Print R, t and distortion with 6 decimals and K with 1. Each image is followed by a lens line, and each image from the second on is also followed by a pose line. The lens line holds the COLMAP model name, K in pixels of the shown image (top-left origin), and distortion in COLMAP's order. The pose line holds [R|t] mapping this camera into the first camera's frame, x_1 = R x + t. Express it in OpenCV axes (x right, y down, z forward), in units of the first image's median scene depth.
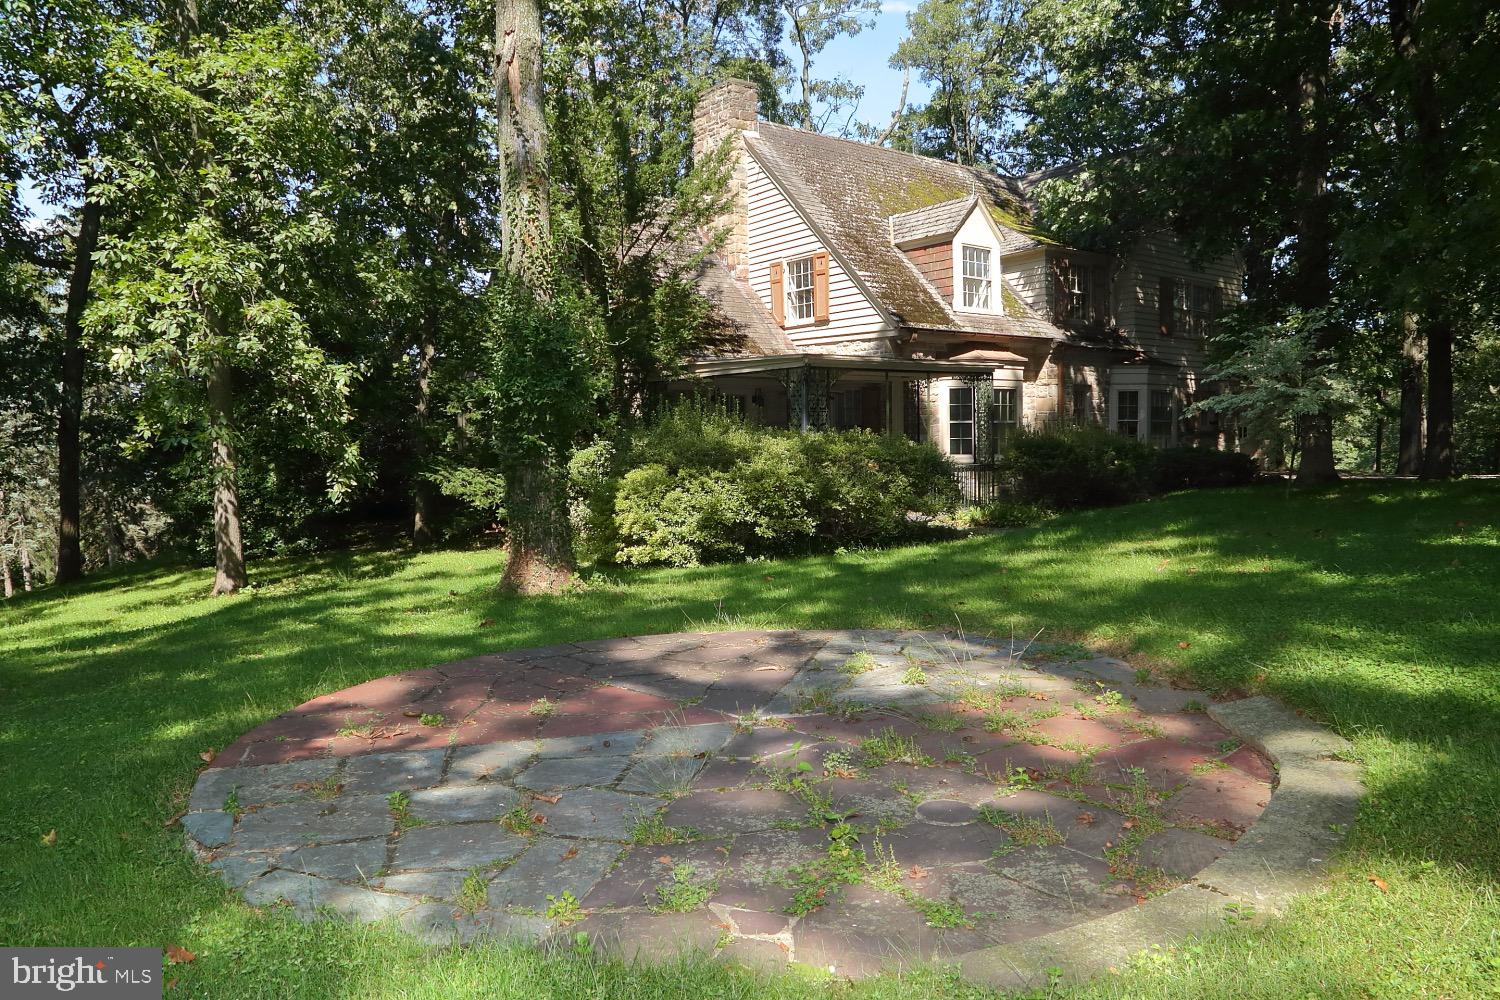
lens RADIAL K [[1061.6, 0, 750.0], [0, 1061.6, 500.0], [0, 0, 1]] dist [-0.007874, -0.002804]
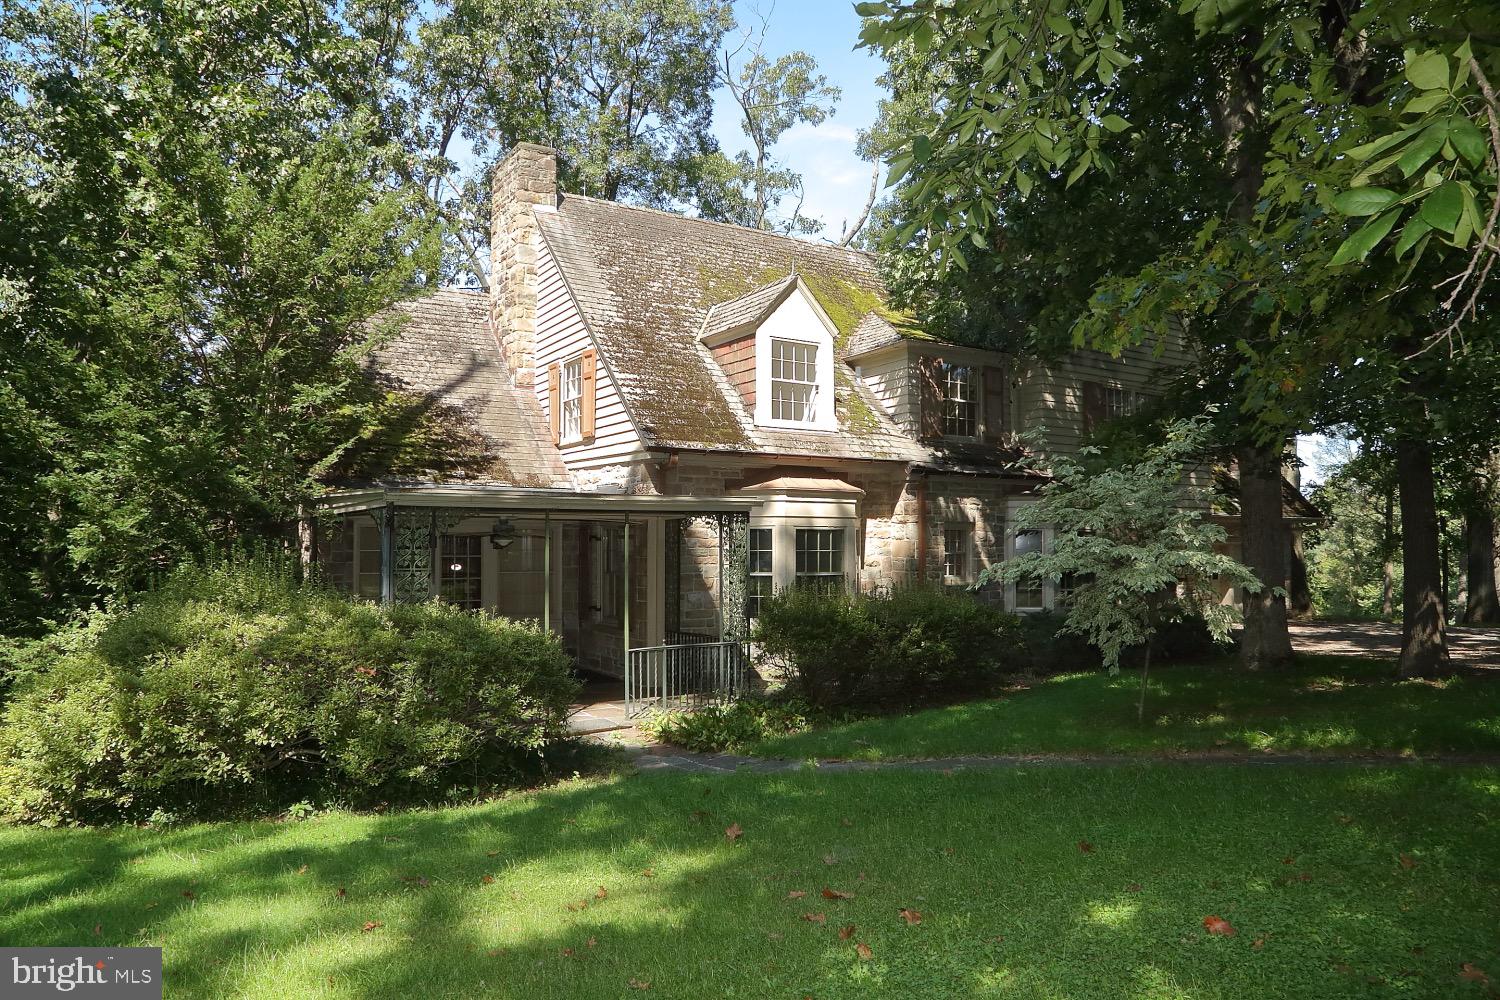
lens RADIAL K [[1061.6, 0, 750.0], [0, 1061.6, 500.0], [0, 0, 1]] dist [-0.007874, -0.002804]
pose [[0.995238, 0.006205, -0.097275, 0.247292], [-0.016384, 0.994422, -0.104193, -0.045115], [0.096086, 0.105290, 0.989789, 0.250511]]
